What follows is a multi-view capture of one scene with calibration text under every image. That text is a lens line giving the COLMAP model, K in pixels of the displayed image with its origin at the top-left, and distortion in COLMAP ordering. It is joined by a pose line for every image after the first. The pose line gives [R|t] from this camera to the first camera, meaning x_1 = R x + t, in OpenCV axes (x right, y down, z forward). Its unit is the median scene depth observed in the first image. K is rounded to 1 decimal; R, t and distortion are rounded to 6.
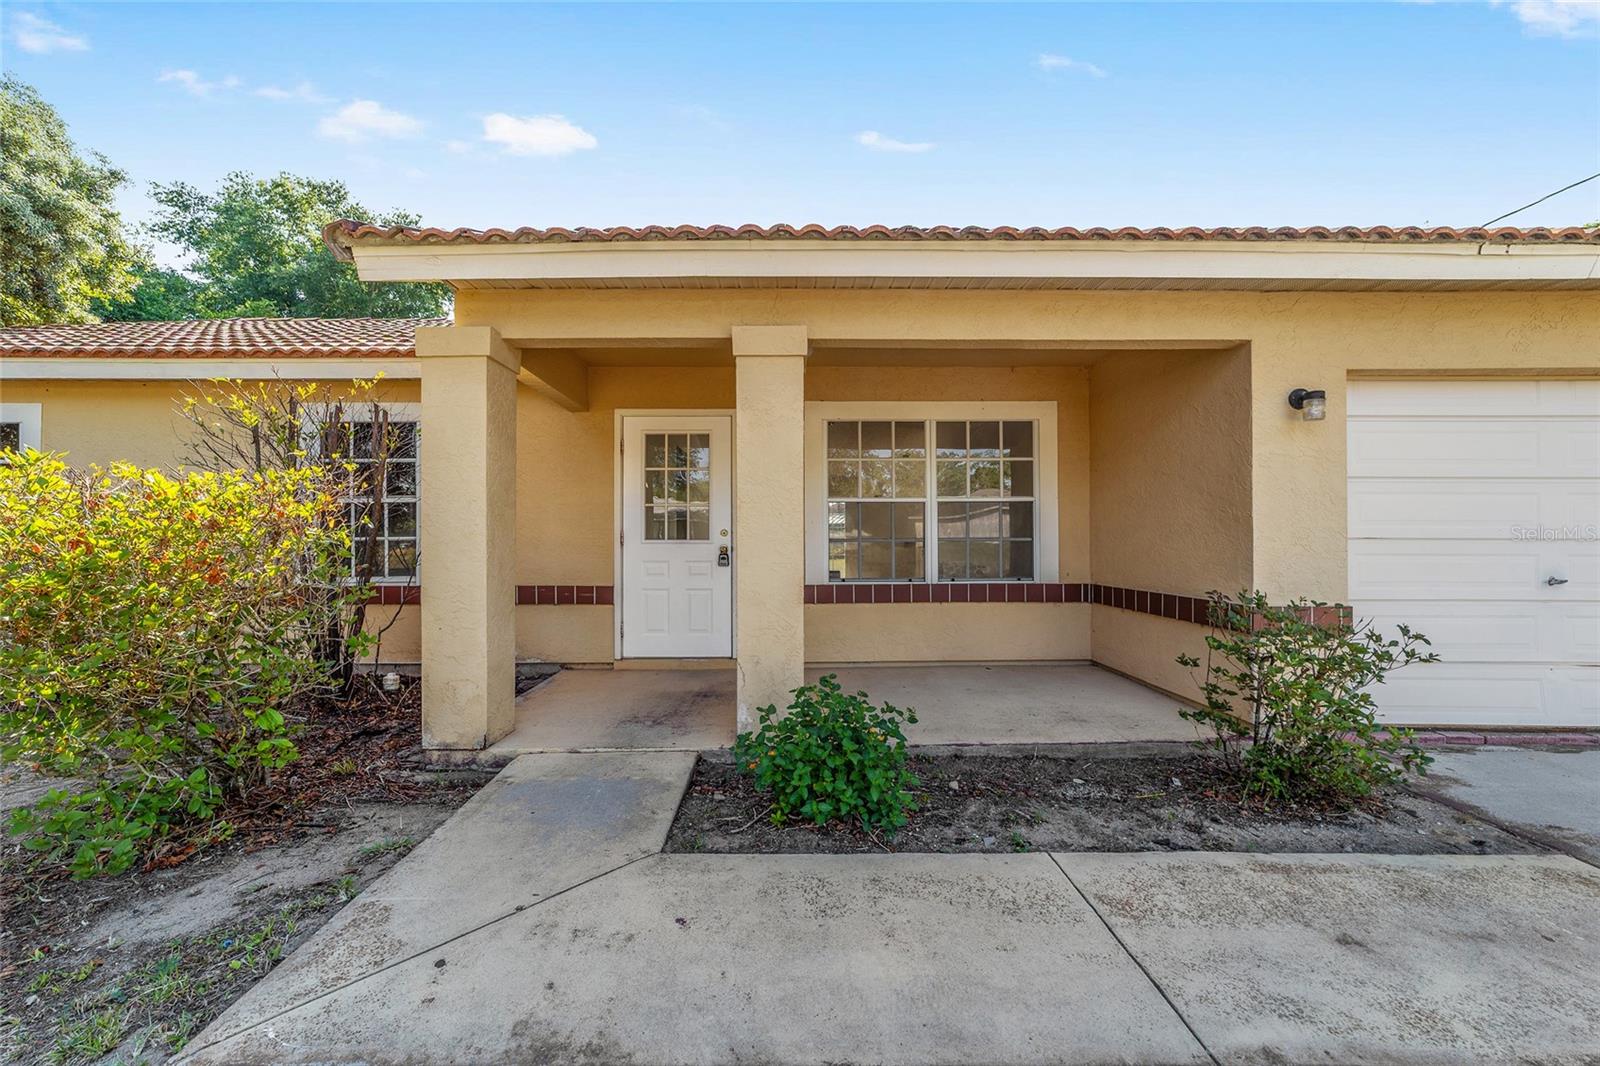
lens RADIAL K [[613.5, 0, 793.0], [0, 613.5, 538.5], [0, 0, 1]] dist [-0.017465, 0.009263]
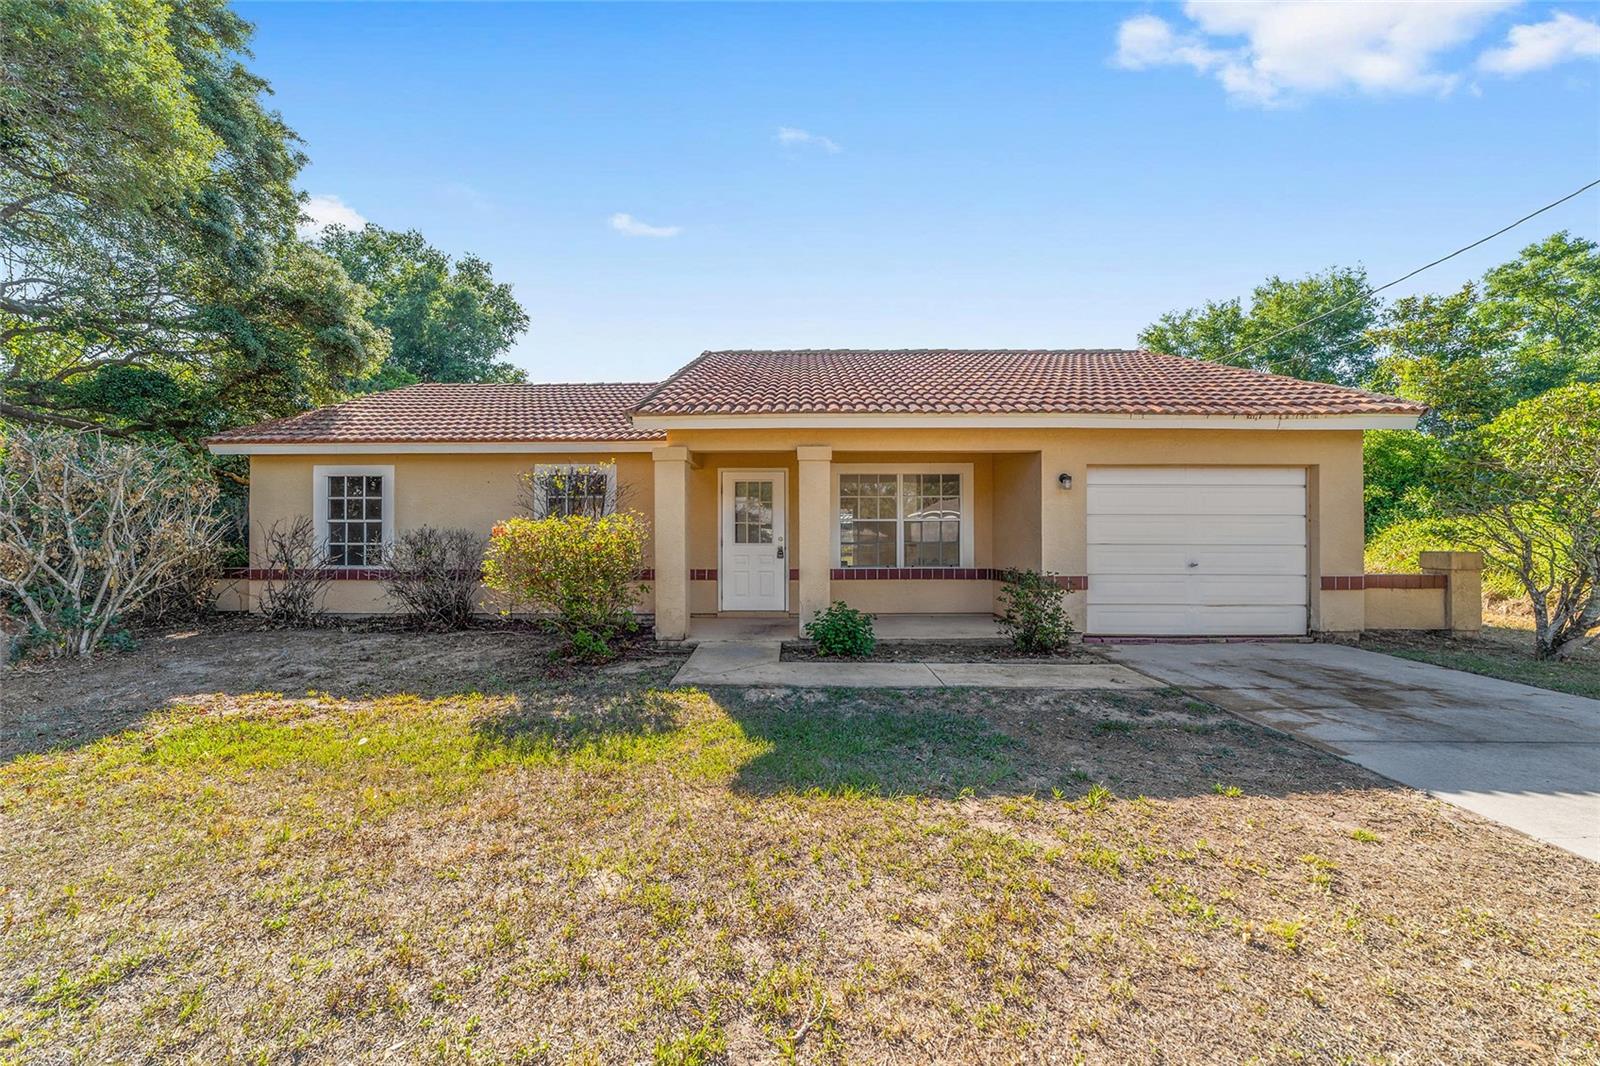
lens RADIAL K [[613.5, 0, 793.0], [0, 613.5, 538.5], [0, 0, 1]] dist [-0.017465, 0.009263]
pose [[0.999888, 0.001118, -0.014914, -0.051521], [-0.001074, 0.999995, 0.002956, -0.016150], [0.014917, -0.002939, 0.999884, -0.744729]]
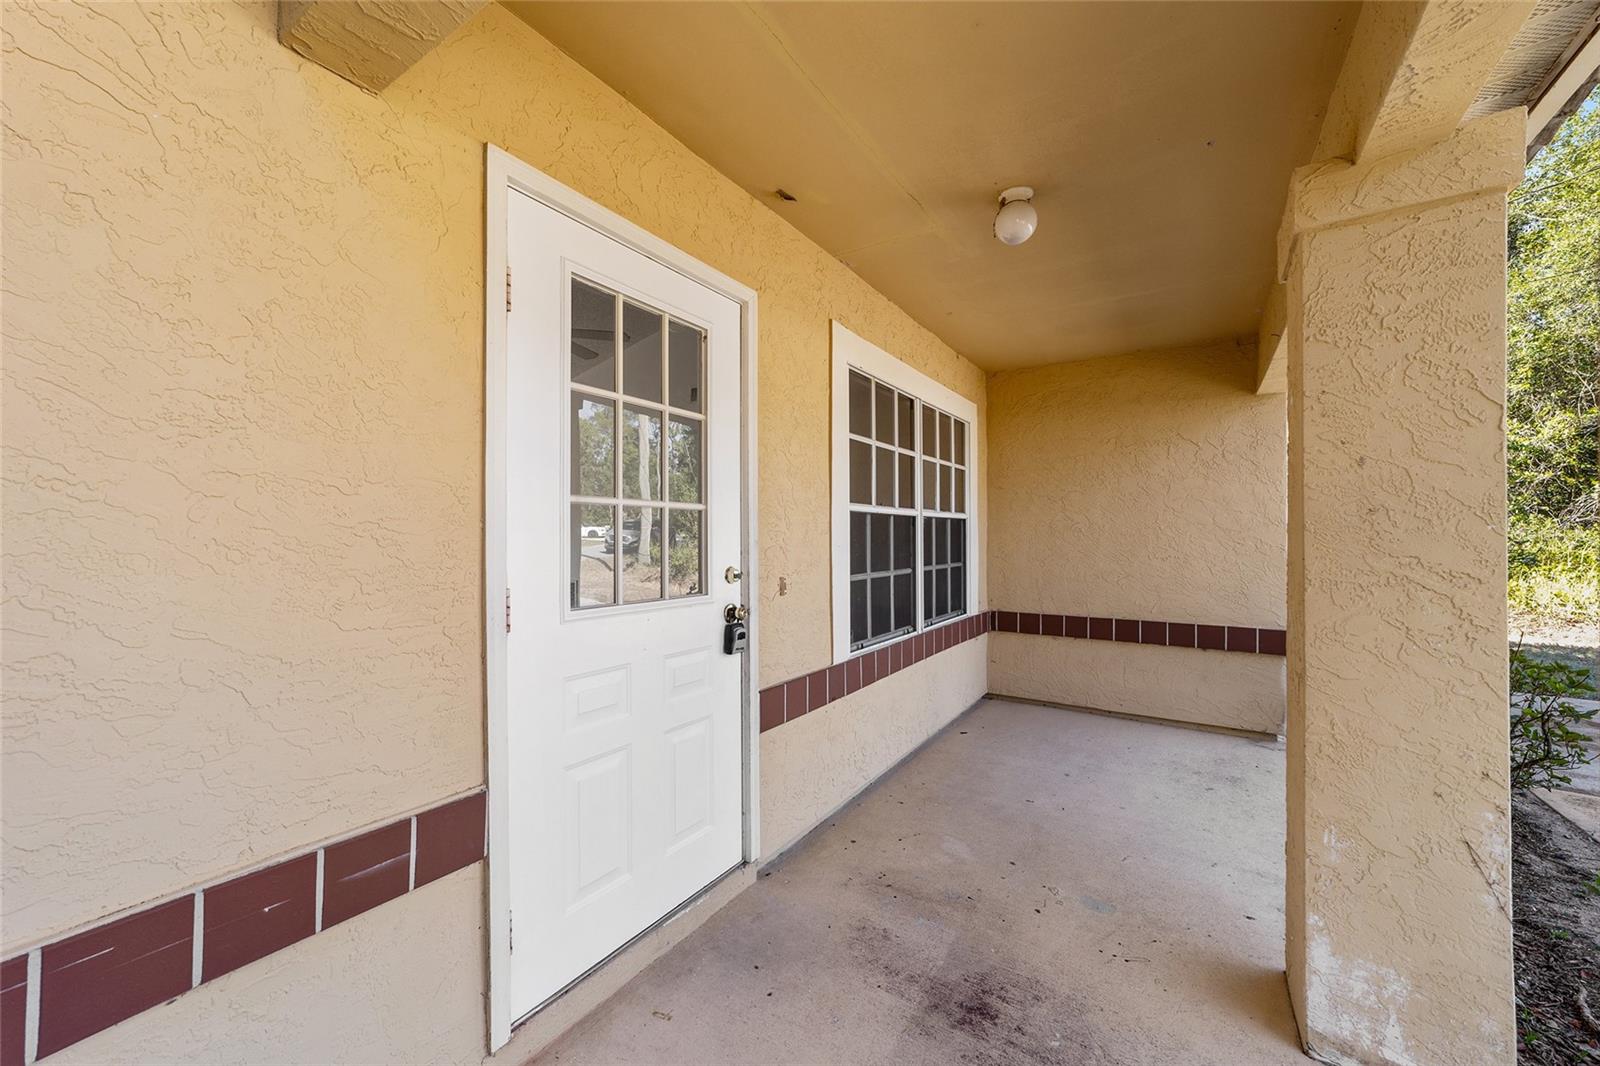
lens RADIAL K [[613.5, 0, 793.0], [0, 613.5, 538.5], [0, 0, 1]] dist [-0.017465, 0.009263]
pose [[0.556765, 0.003297, 0.830663, -0.444272], [-0.004508, 0.999989, -0.000947, -0.034266], [-0.830658, -0.003218, 0.556774, 0.737679]]
